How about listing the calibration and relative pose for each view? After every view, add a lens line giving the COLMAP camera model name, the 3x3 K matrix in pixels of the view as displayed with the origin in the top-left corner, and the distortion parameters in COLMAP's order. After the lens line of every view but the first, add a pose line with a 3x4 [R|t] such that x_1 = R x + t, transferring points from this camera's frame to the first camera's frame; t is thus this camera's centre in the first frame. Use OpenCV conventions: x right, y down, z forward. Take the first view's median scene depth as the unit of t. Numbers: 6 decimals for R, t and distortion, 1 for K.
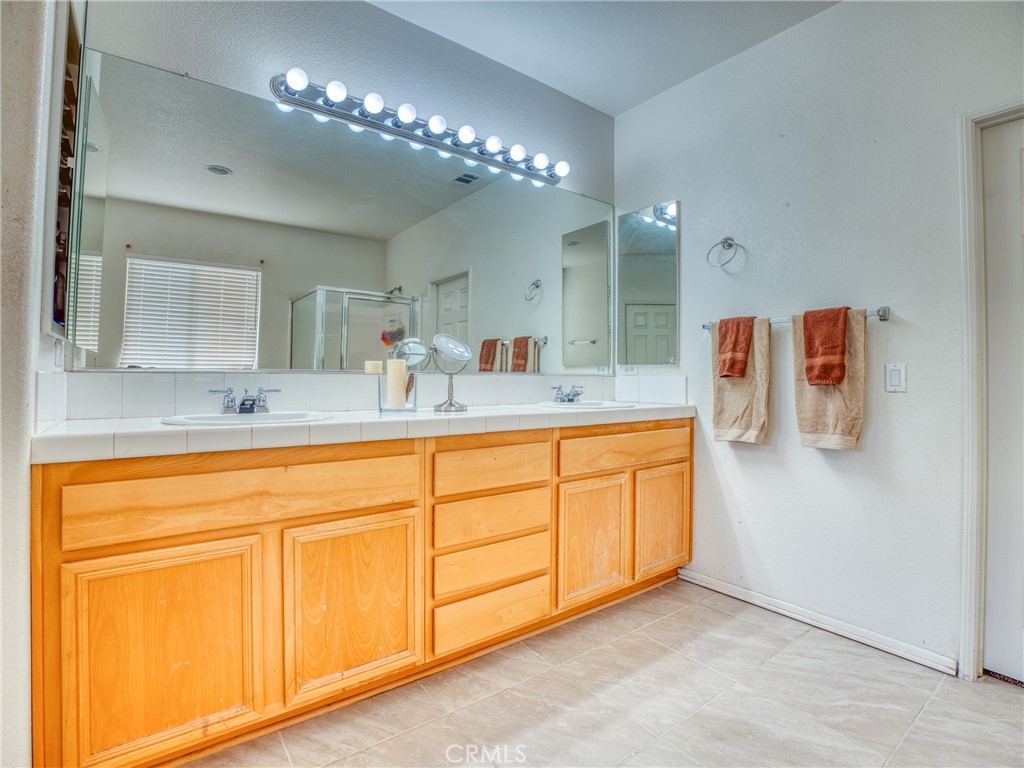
lens RADIAL K [[516.9, 0, 512.2], [0, 516.9, 367.9], [0, 0, 1]] dist [-0.033743, 0.000870]
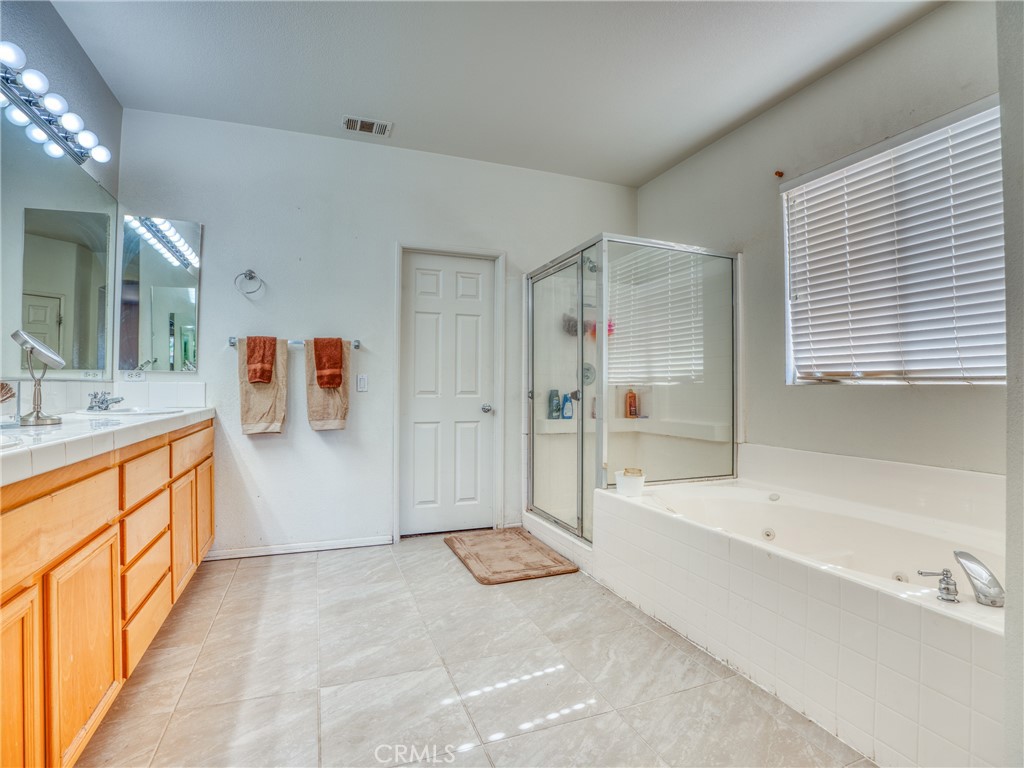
lens RADIAL K [[602.0, 0, 512.0], [0, 602.0, 384.0], [0, 0, 1]] dist [-0.000402, 0.001353]
pose [[0.226964, -0.006421, 0.973882, -0.976983], [-0.018468, 0.999770, 0.010896, -0.008069], [-0.973728, -0.020459, 0.226793, 0.054534]]
